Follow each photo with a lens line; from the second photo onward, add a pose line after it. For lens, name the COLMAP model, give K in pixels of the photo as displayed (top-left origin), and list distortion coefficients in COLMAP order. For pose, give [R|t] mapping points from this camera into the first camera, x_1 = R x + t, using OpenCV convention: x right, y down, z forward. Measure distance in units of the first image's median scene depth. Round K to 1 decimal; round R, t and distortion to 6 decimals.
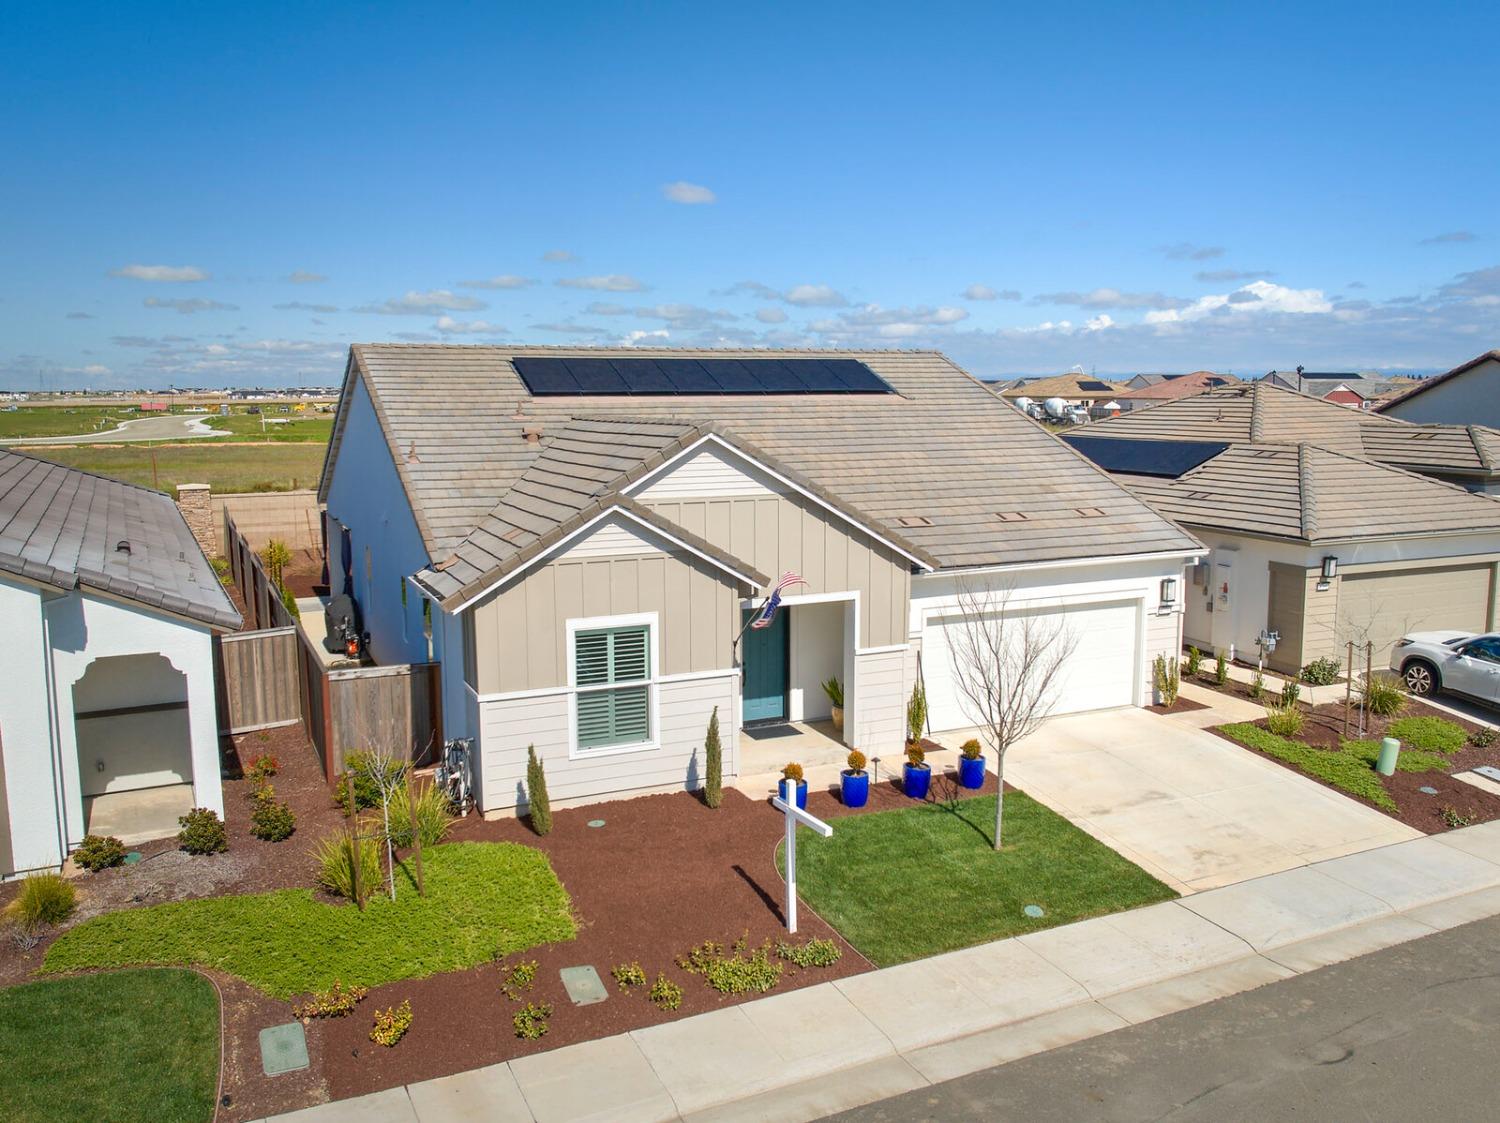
lens RADIAL K [[1199.6, 0, 750.0], [0, 1199.6, 561.5], [0, 0, 1]] dist [-0.008188, -0.032796]
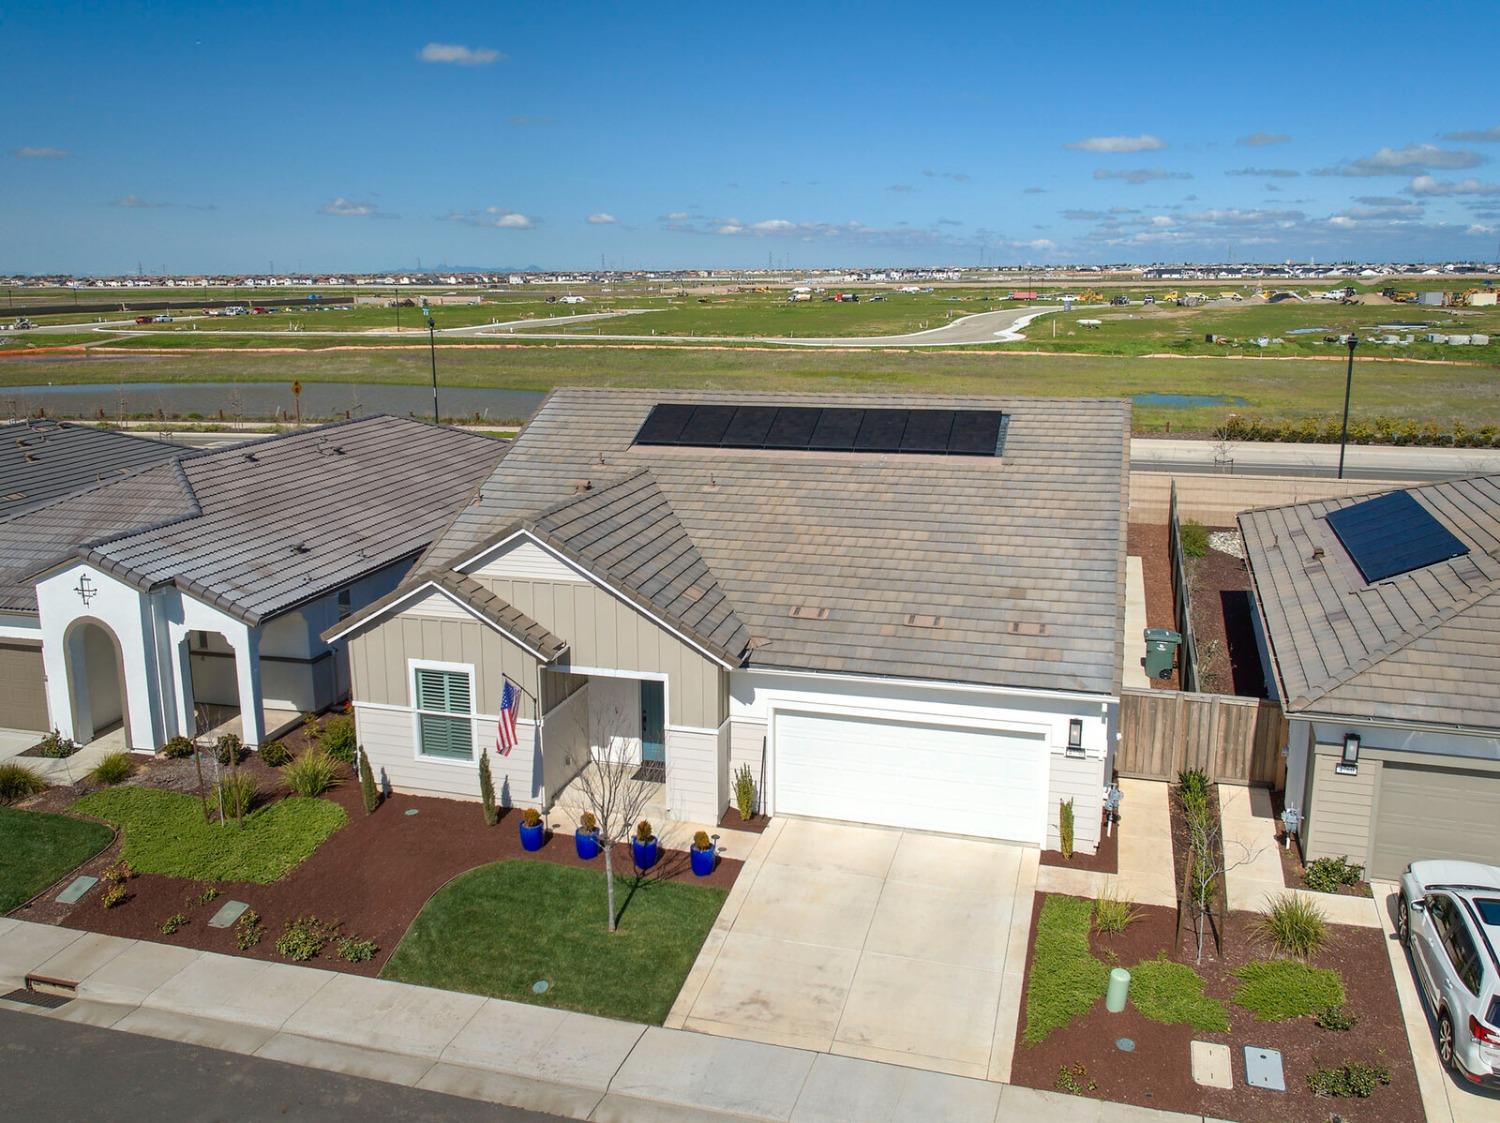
lens RADIAL K [[1259.2, 0, 750.0], [0, 1259.2, 561.5], [0, 0, 1]] dist [-0.006329, -0.017443]
pose [[0.752314, 0.147699, -0.642034, 0.997344], [-0.089096, 0.988402, 0.122980, -0.259760], [0.652752, -0.035317, 0.756748, 0.184873]]
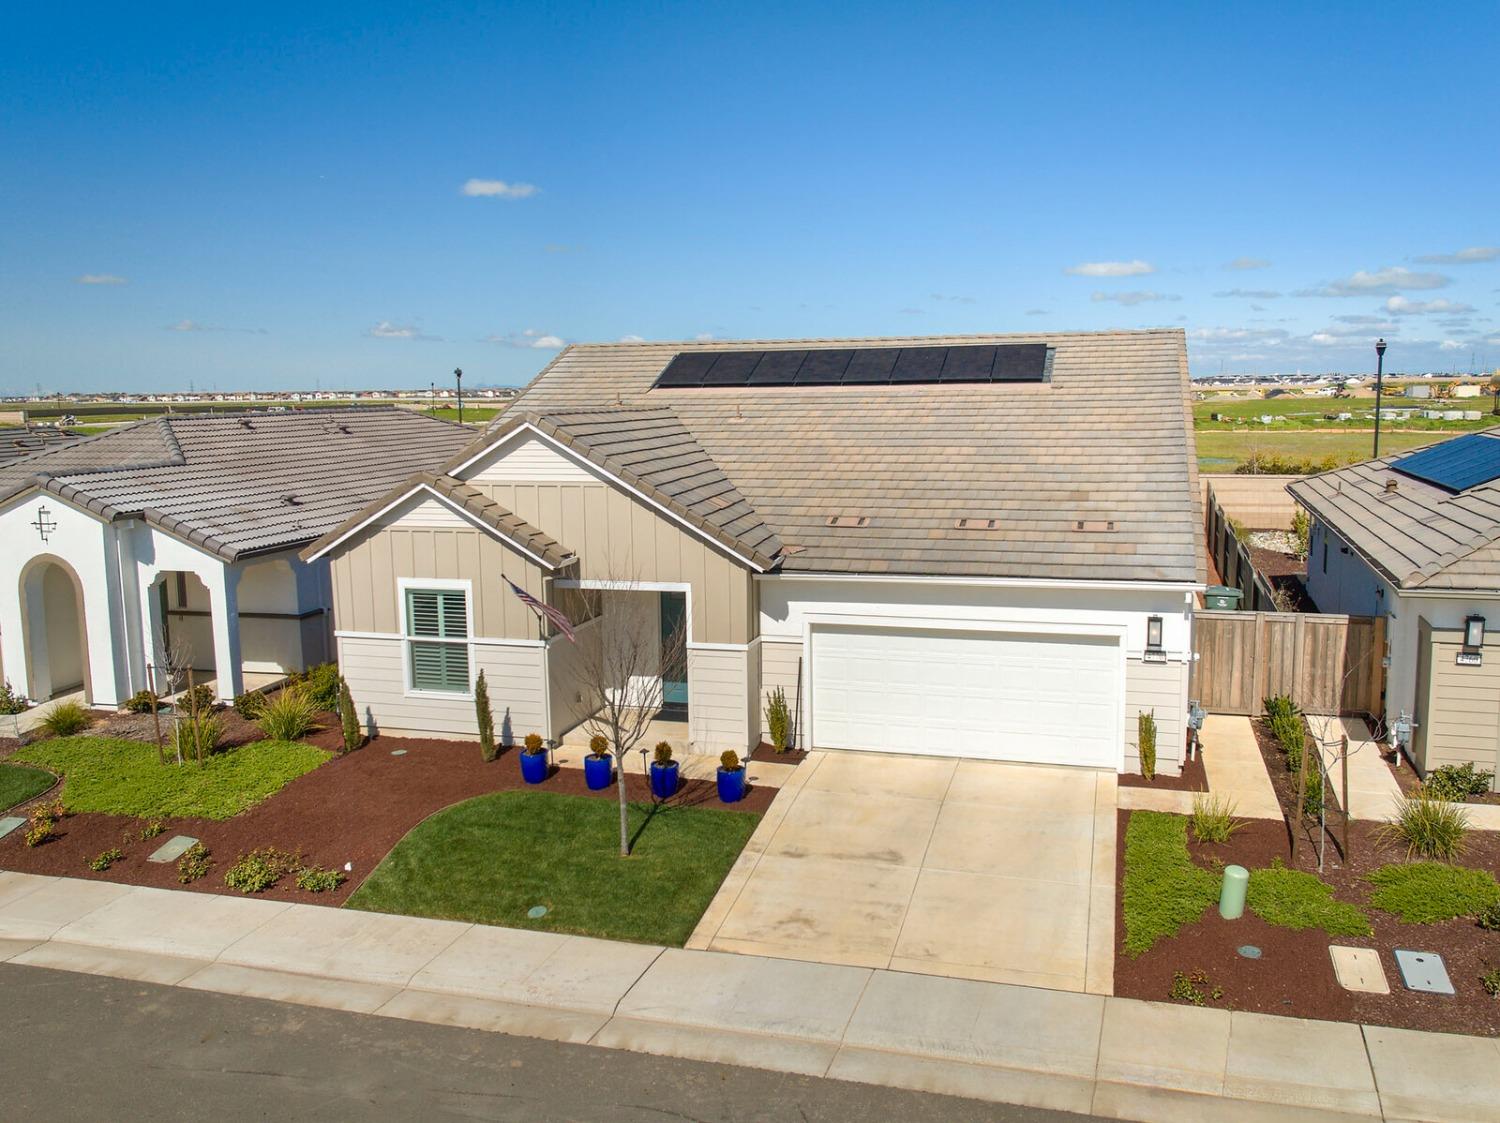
lens RADIAL K [[1202.3, 0, 794.8], [0, 1202.3, 570.8], [0, 0, 1]] dist [-0.006107, -0.017500]
pose [[0.764535, 0.090482, -0.638200, 0.886992], [-0.079615, 0.995773, 0.045802, -0.043211], [0.639646, 0.015793, 0.768507, 0.328785]]
